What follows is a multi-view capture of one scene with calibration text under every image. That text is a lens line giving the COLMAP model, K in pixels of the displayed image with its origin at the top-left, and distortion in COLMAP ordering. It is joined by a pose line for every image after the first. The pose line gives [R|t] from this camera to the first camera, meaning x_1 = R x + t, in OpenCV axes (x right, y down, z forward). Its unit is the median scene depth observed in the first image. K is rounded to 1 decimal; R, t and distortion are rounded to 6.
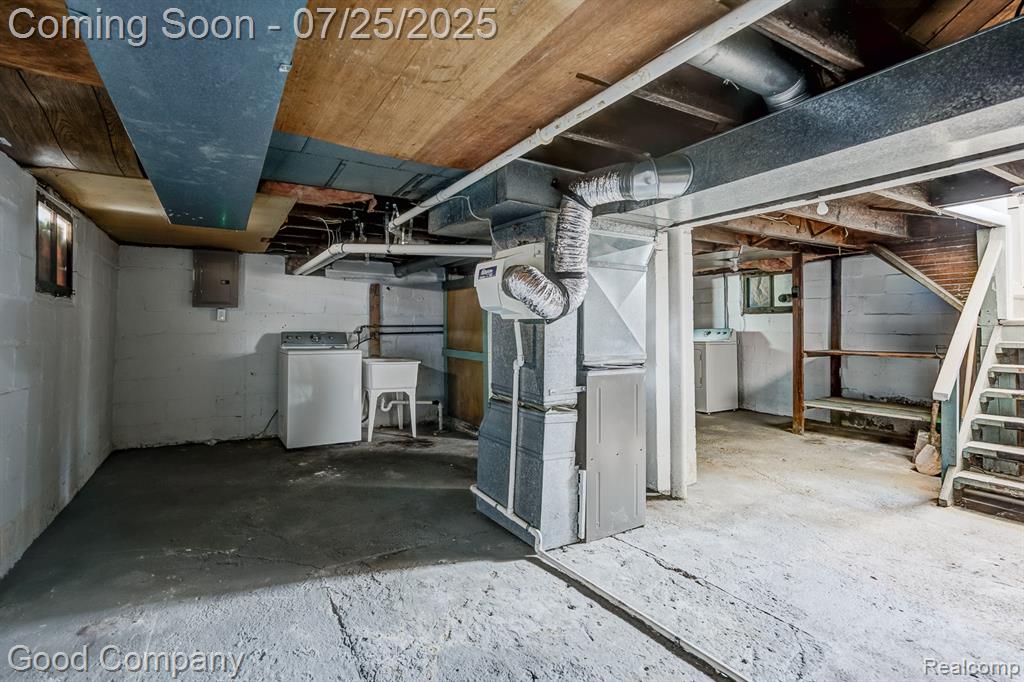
lens RADIAL K [[484.2, 0, 521.4], [0, 484.2, 339.7], [0, 0, 1]] dist [-0.033235, 0.018364]
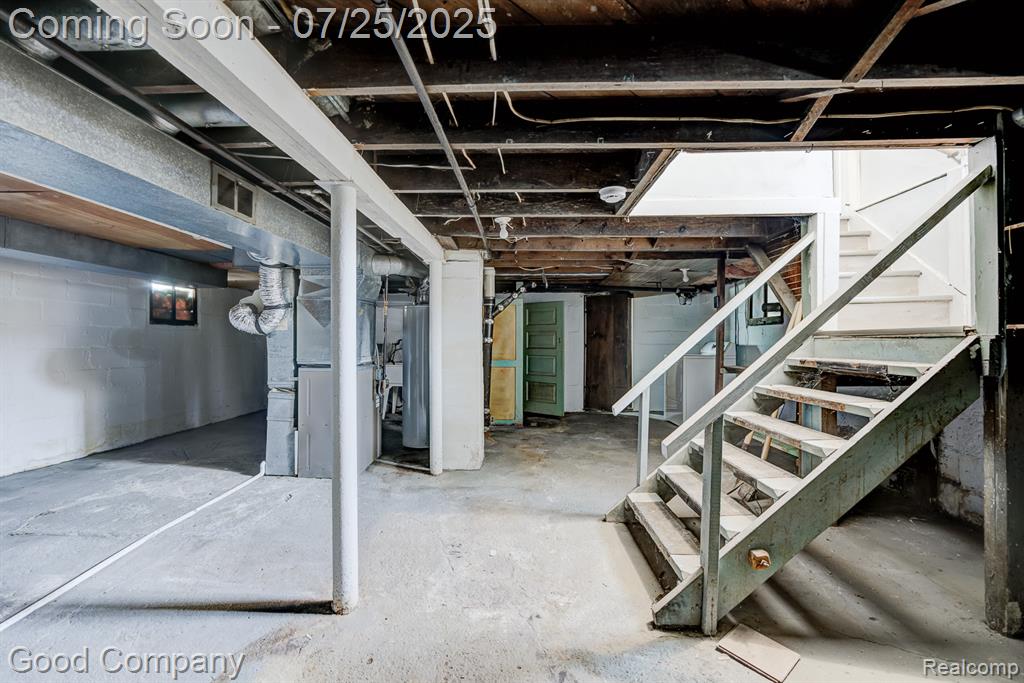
lens RADIAL K [[438.9, 0, 517.2], [0, 438.9, 345.0], [0, 0, 1]] dist [-0.041821, 0.019146]
pose [[0.849315, 0.000251, -0.527887, 1.489770], [-0.011117, 0.999787, -0.017410, 0.007323], [0.527770, 0.020655, 0.849136, 0.171446]]
